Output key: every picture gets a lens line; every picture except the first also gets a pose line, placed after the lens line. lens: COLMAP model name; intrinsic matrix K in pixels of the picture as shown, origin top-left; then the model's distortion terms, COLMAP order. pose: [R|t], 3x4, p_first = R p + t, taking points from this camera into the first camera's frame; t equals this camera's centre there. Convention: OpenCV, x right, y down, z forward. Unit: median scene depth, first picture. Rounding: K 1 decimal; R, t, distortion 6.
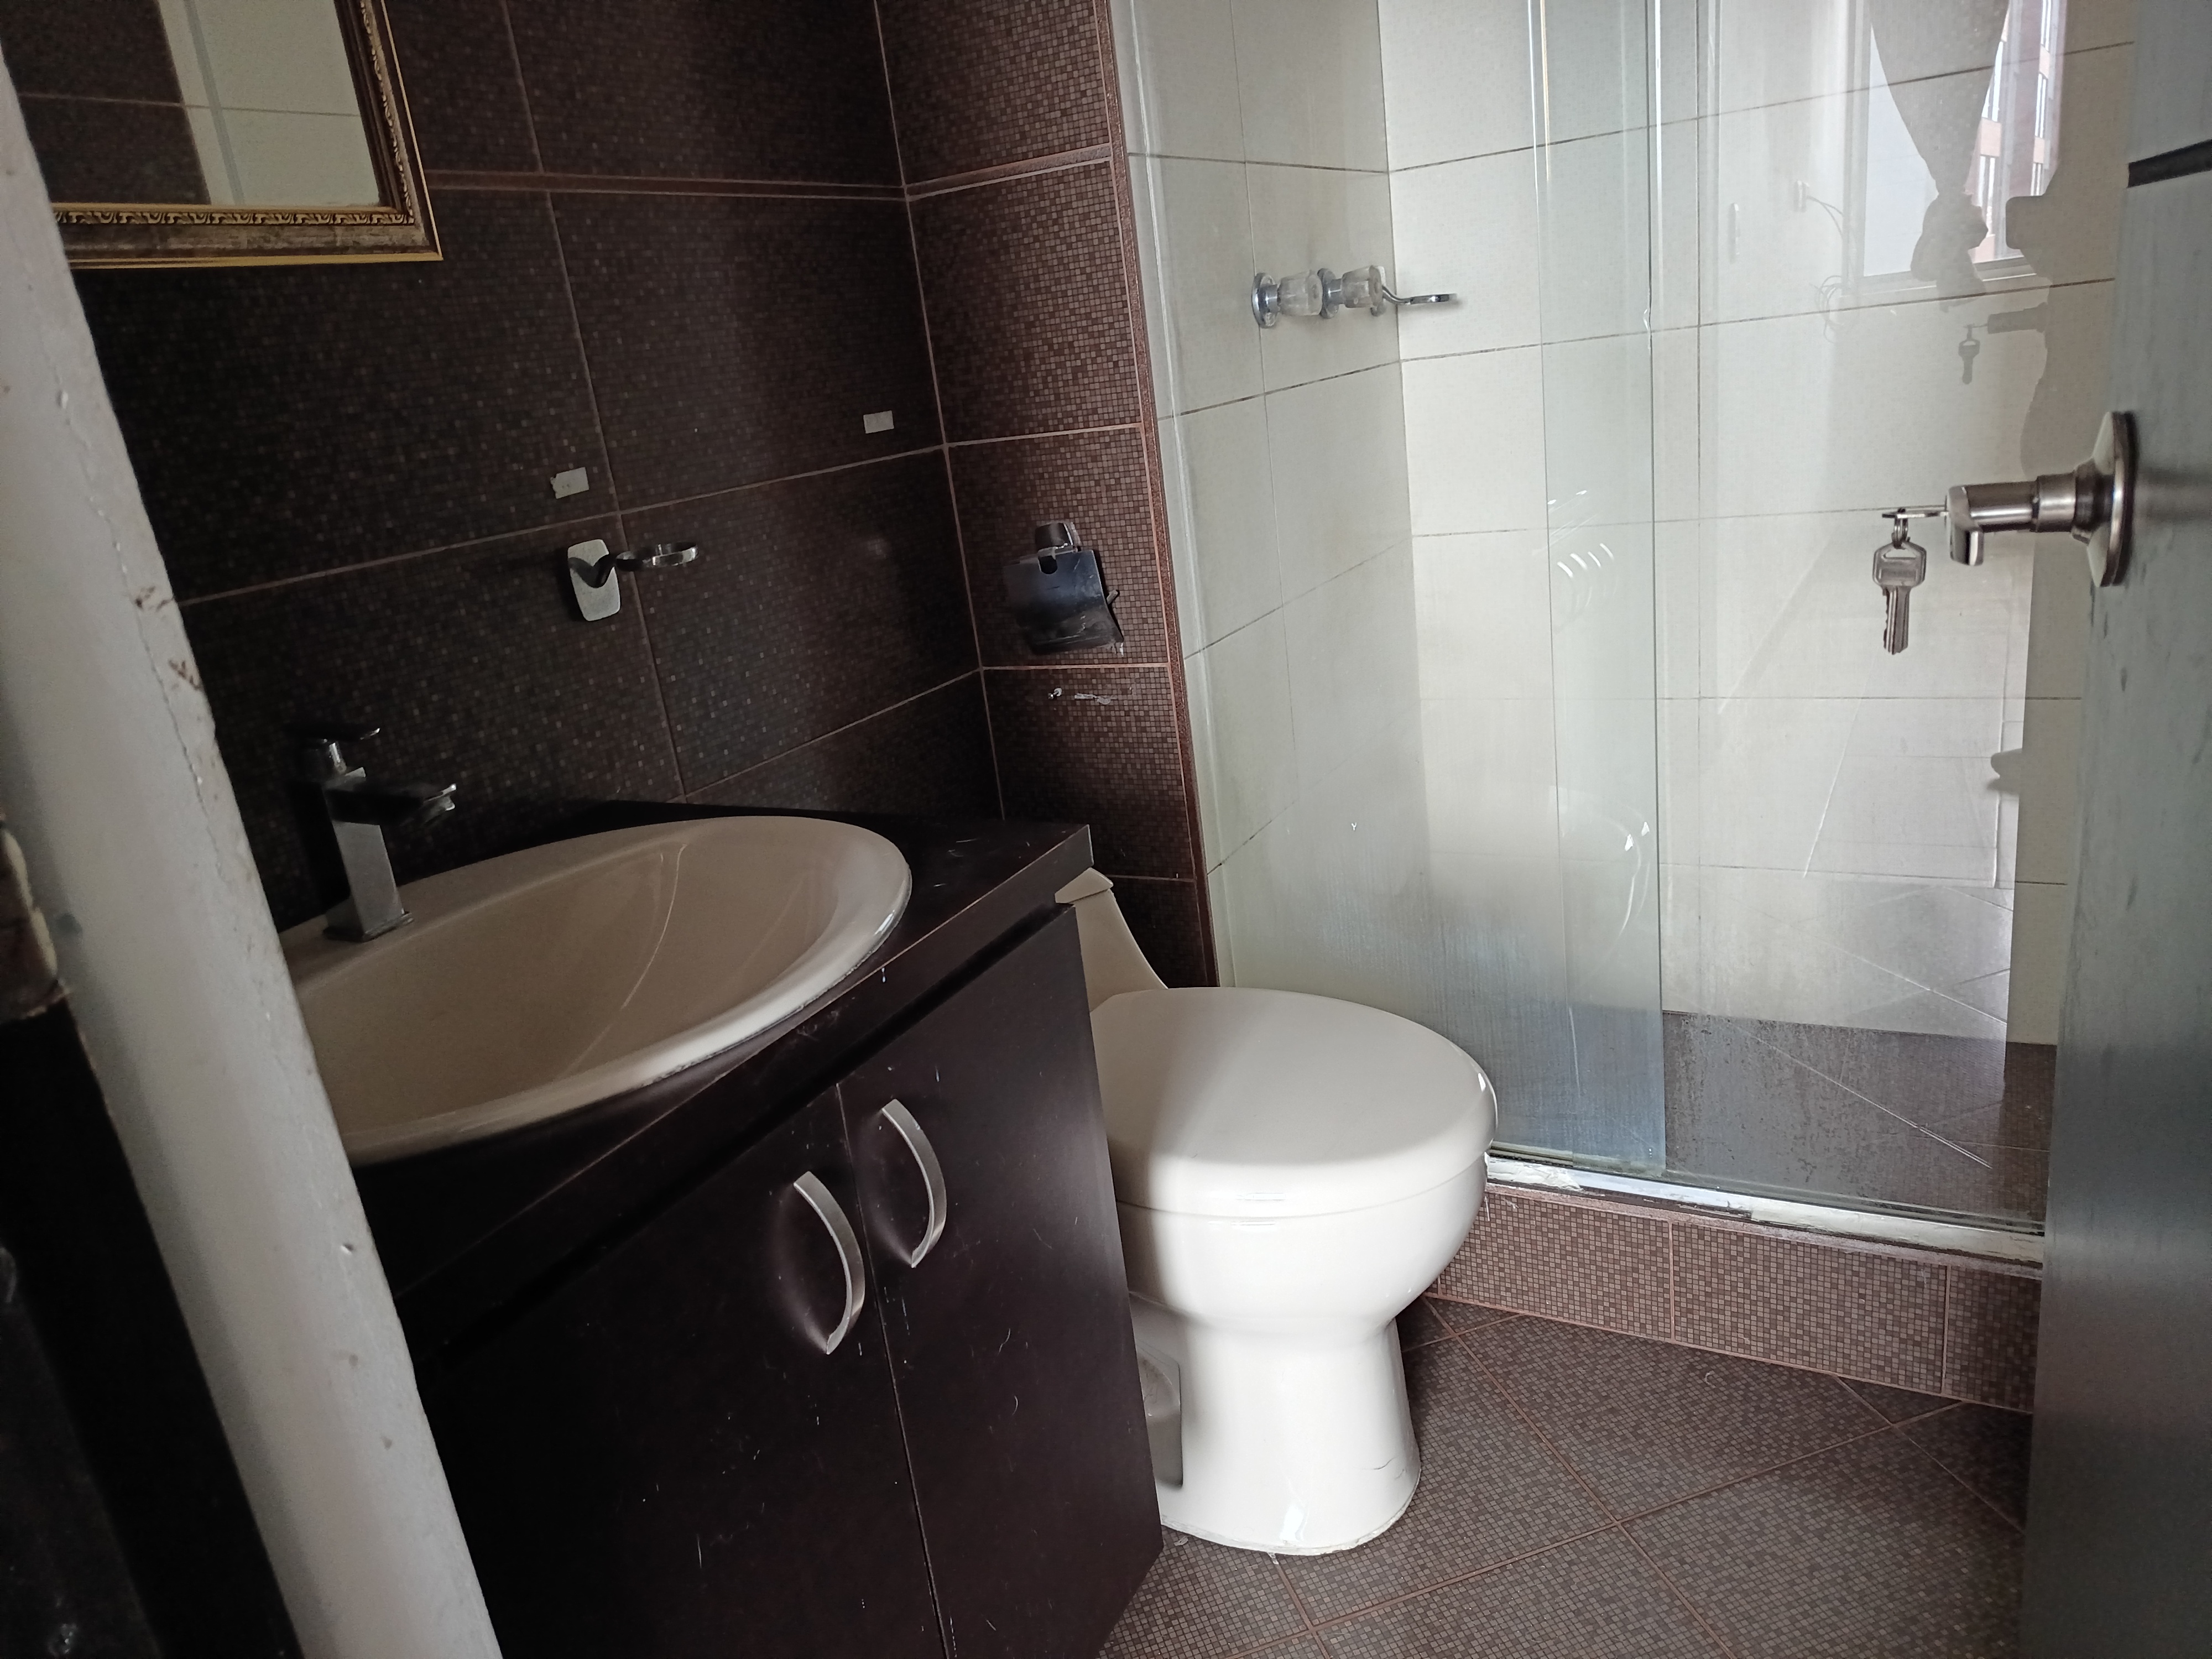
lens RADIAL K [[1524.5, 0, 1106.0], [0, 1524.5, 829.5], [0, 0, 1]] dist [0.139908, -0.215077]
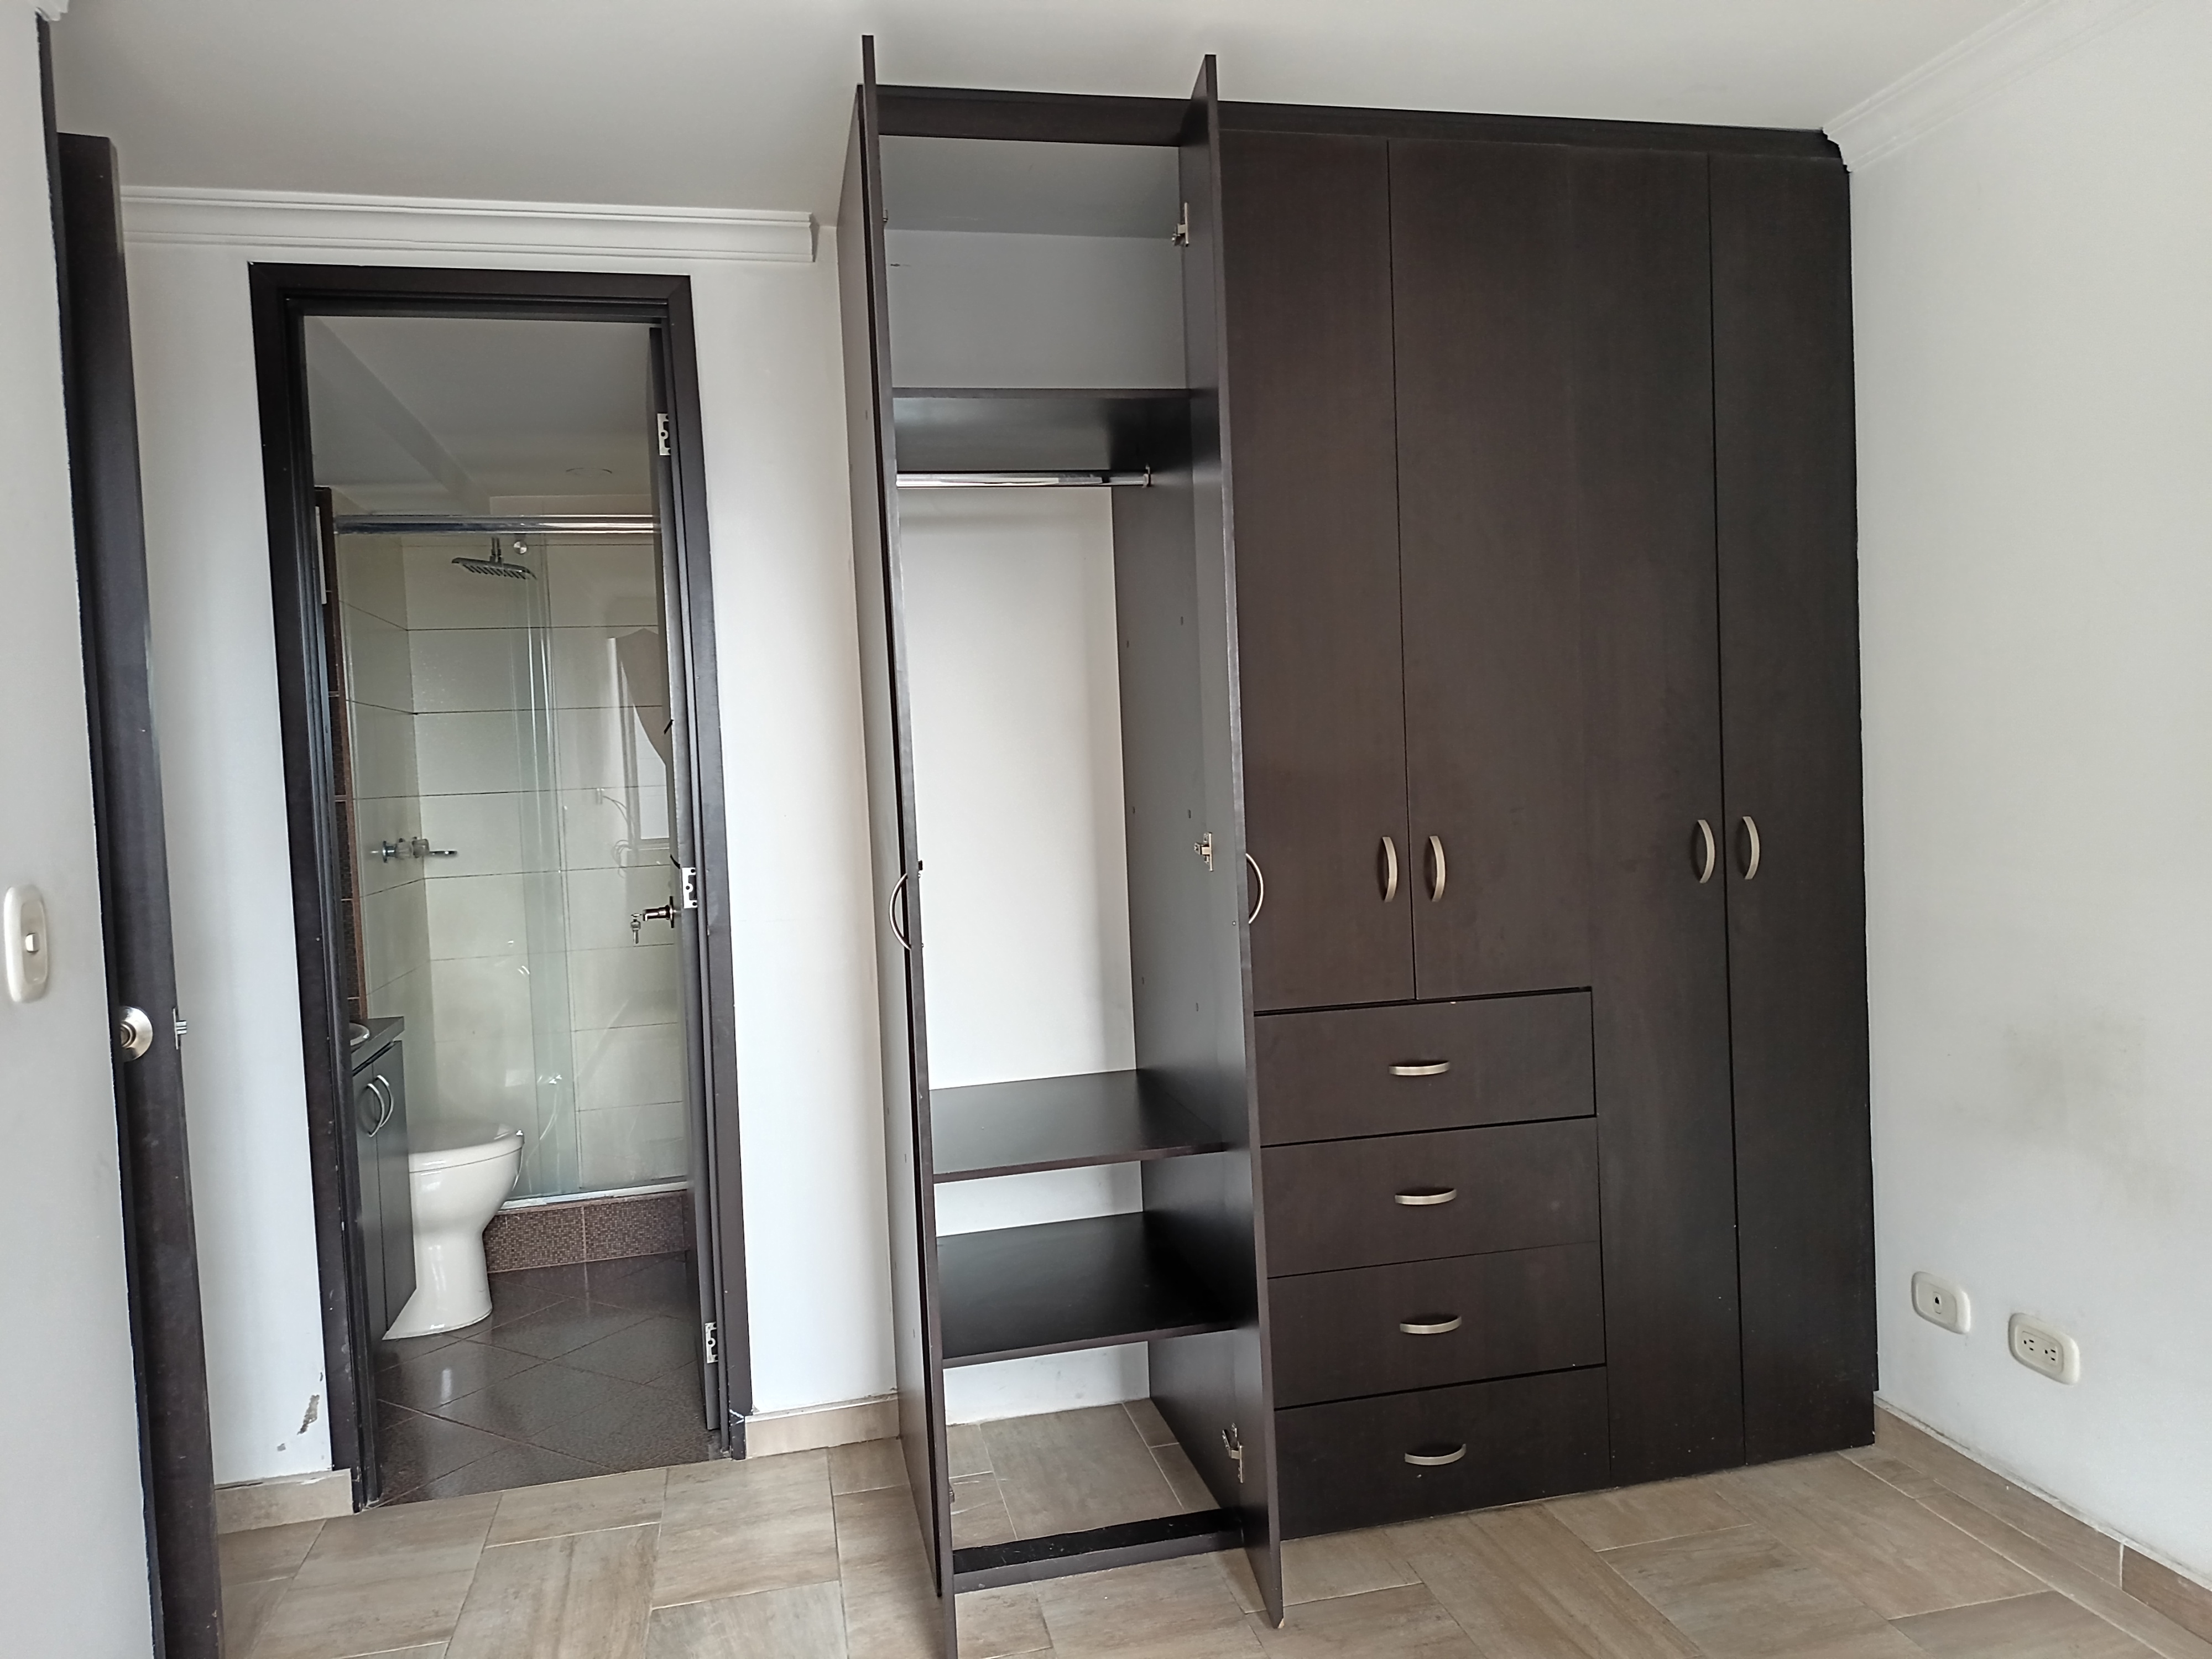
lens RADIAL K [[1524.5, 0, 1106.0], [0, 1524.5, 829.5], [0, 0, 1]] dist [0.139908, -0.215077]
pose [[0.750703, 0.062107, 0.657714, -0.564284], [0.153038, 0.952142, -0.264584, 0.371385], [-0.642670, 0.299279, 0.705271, -1.226334]]
